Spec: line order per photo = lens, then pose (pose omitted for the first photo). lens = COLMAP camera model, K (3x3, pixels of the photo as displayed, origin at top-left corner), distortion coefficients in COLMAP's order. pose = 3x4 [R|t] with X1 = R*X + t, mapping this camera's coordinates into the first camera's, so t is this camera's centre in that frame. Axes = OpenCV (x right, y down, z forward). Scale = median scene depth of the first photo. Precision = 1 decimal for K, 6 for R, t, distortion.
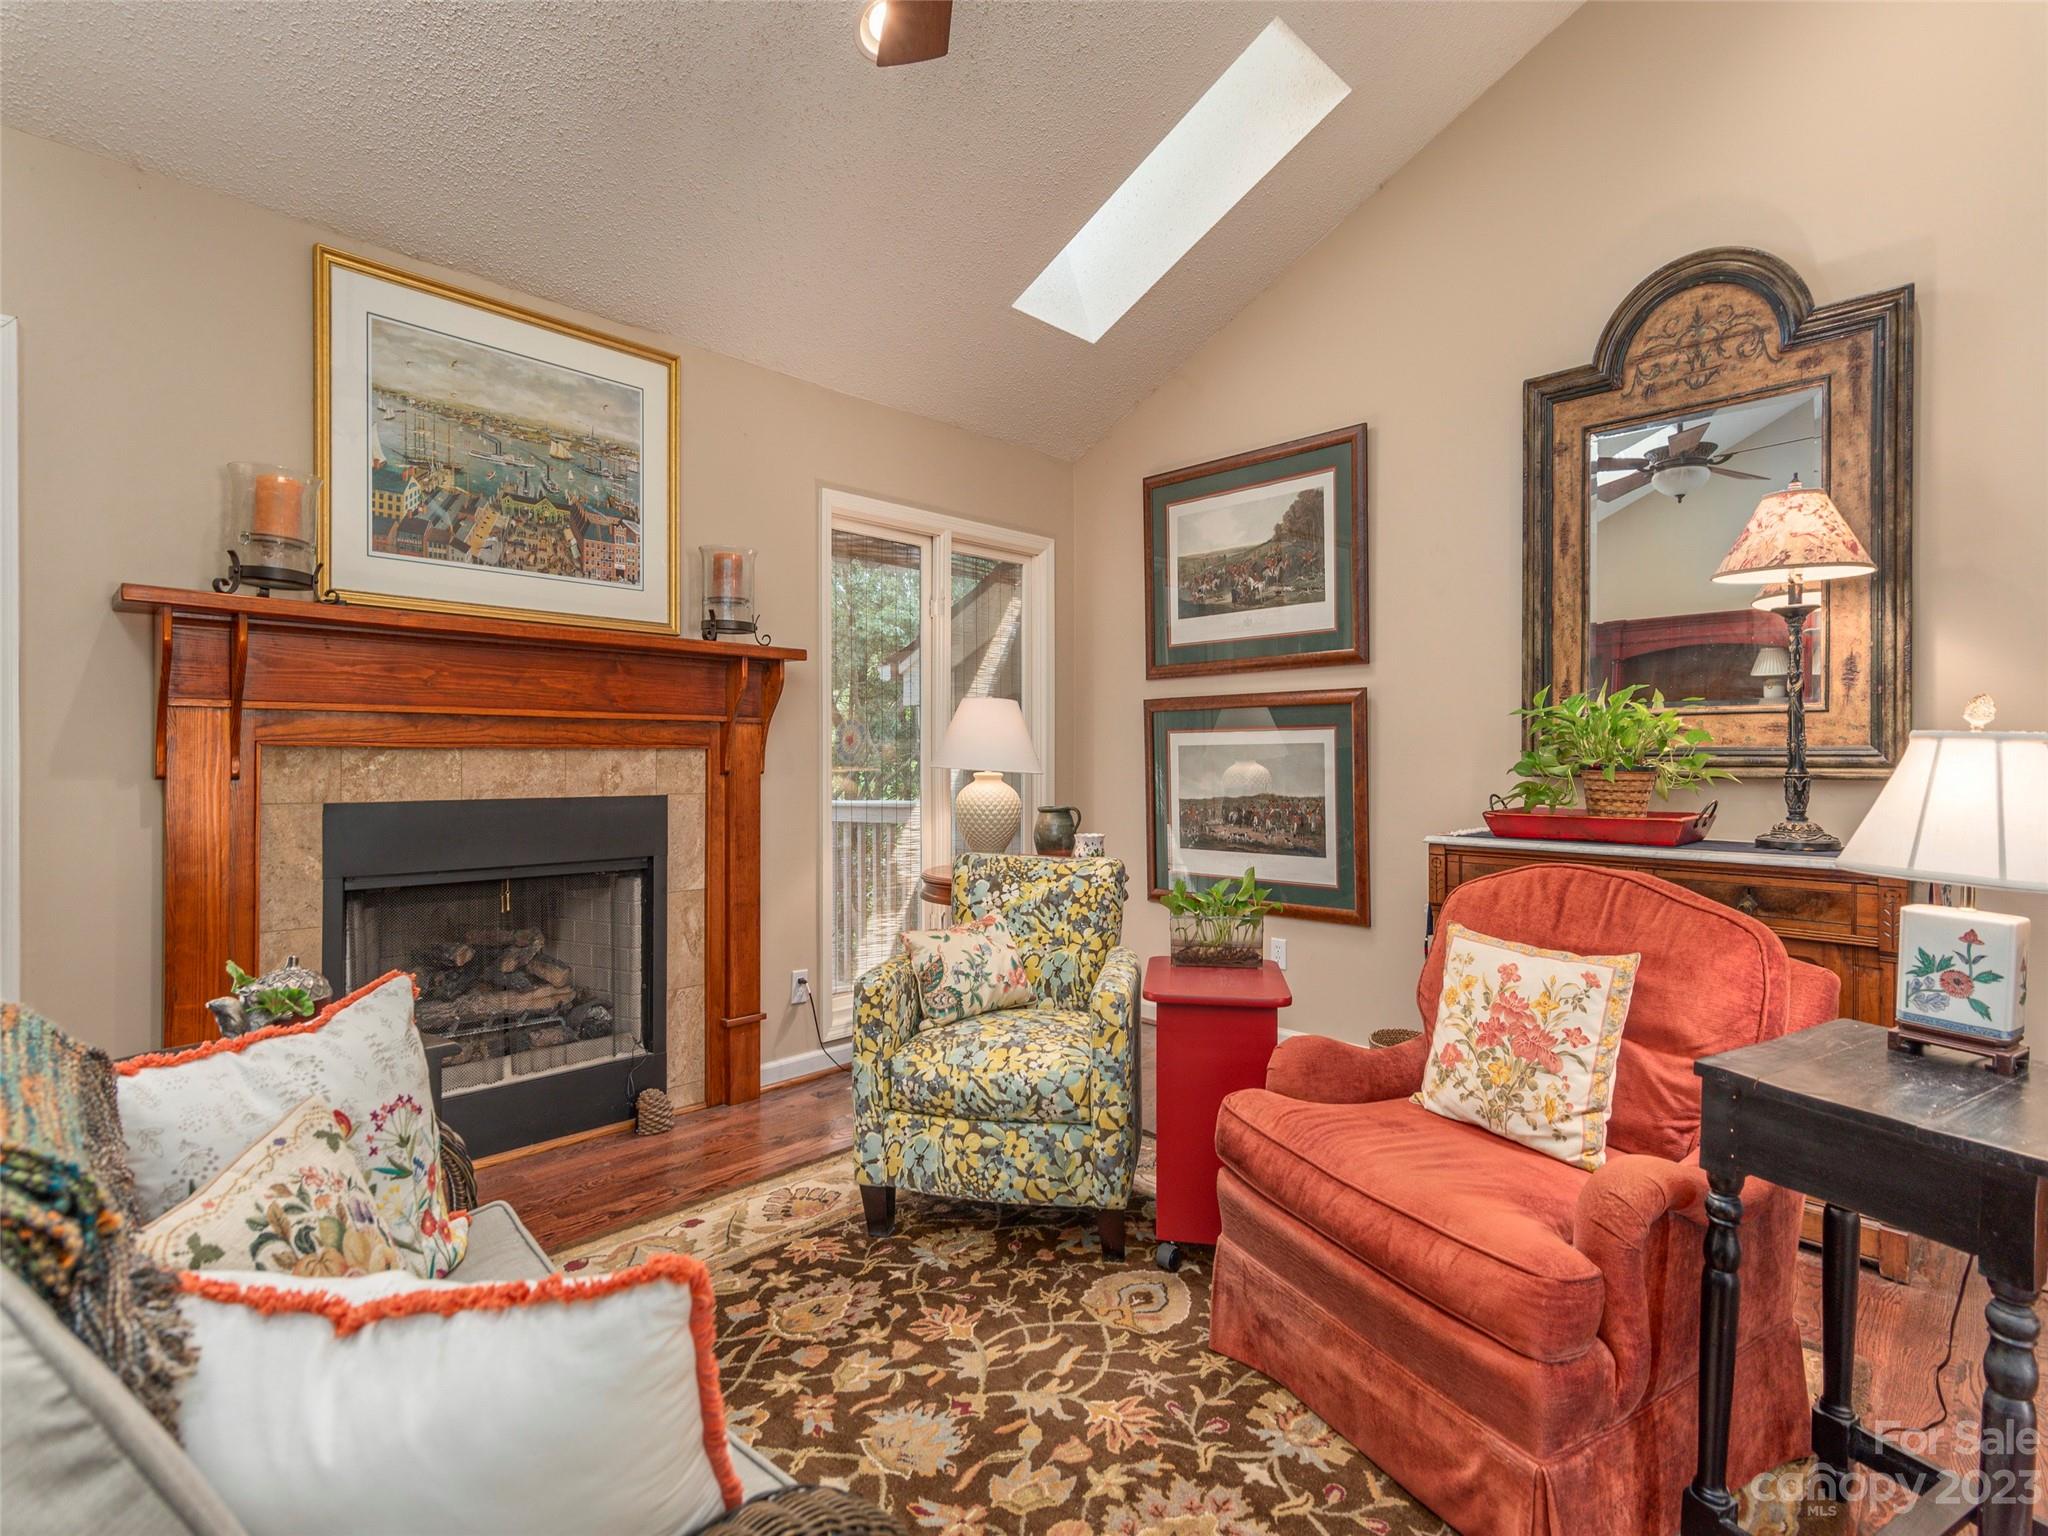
lens RADIAL K [[999.8, 0, 1011.3], [0, 999.8, 760.6], [0, 0, 1]] dist [0.009577, -0.000752]
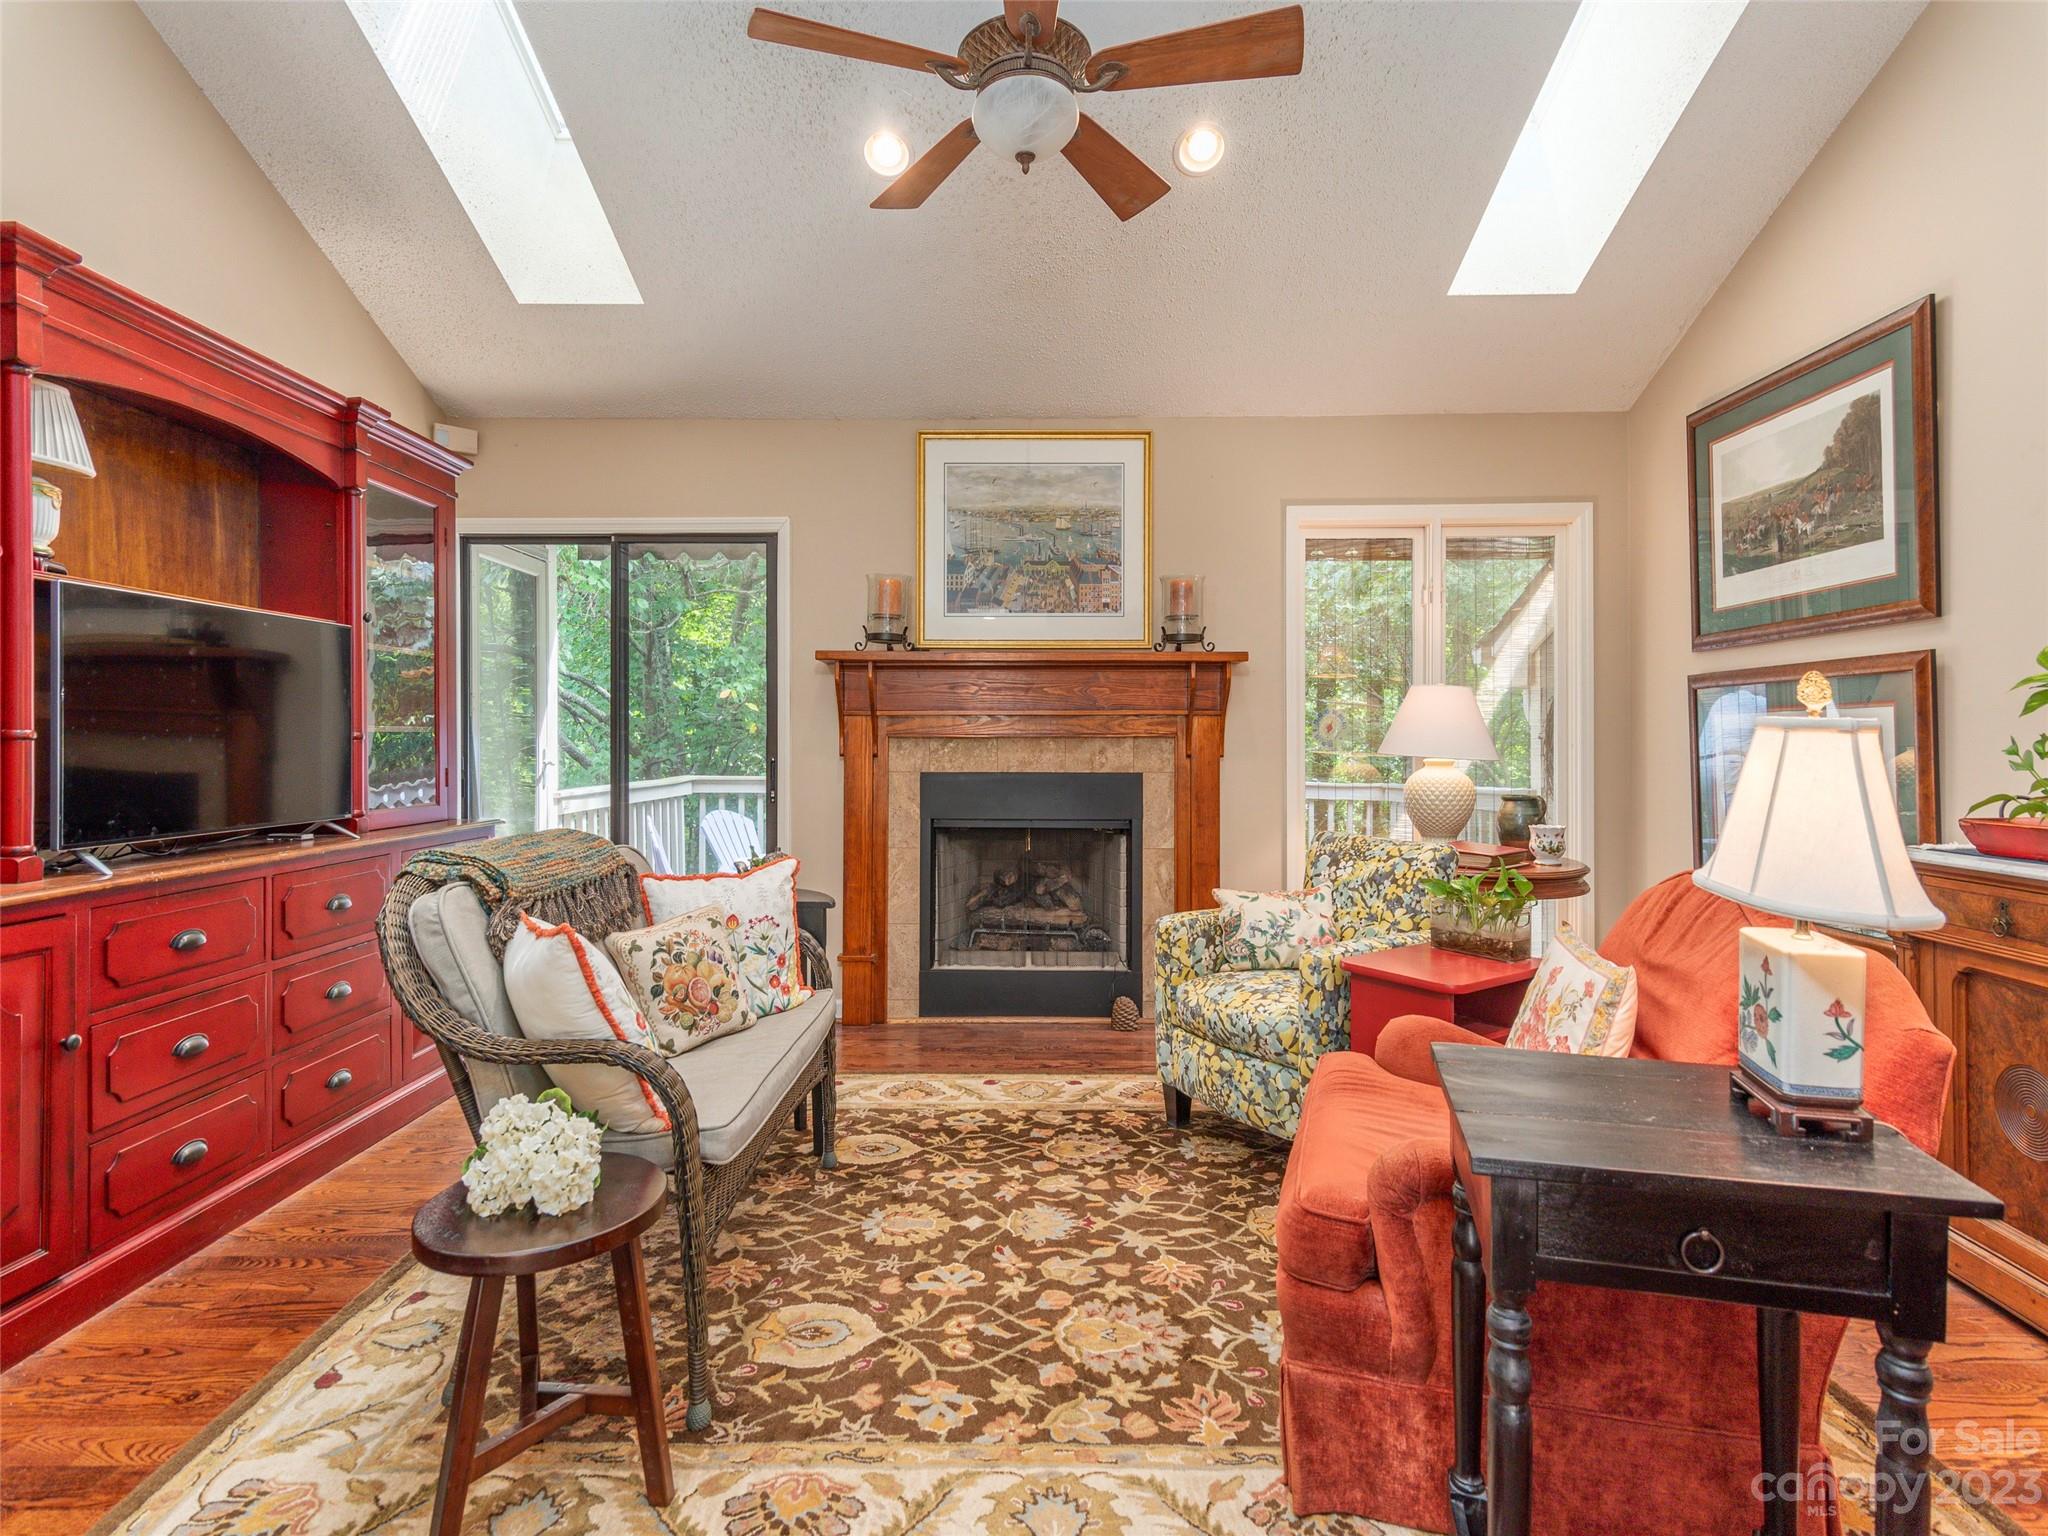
lens RADIAL K [[999.8, 0, 1024.4], [0, 999.8, 744.7], [0, 0, 1]] dist [0.009577, -0.000752]
pose [[0.694942, 0.000964, -0.719065, 0.544399], [-0.001185, 0.999999, 0.000195, -0.002383], [0.719064, 0.000716, 0.694943, -0.004434]]
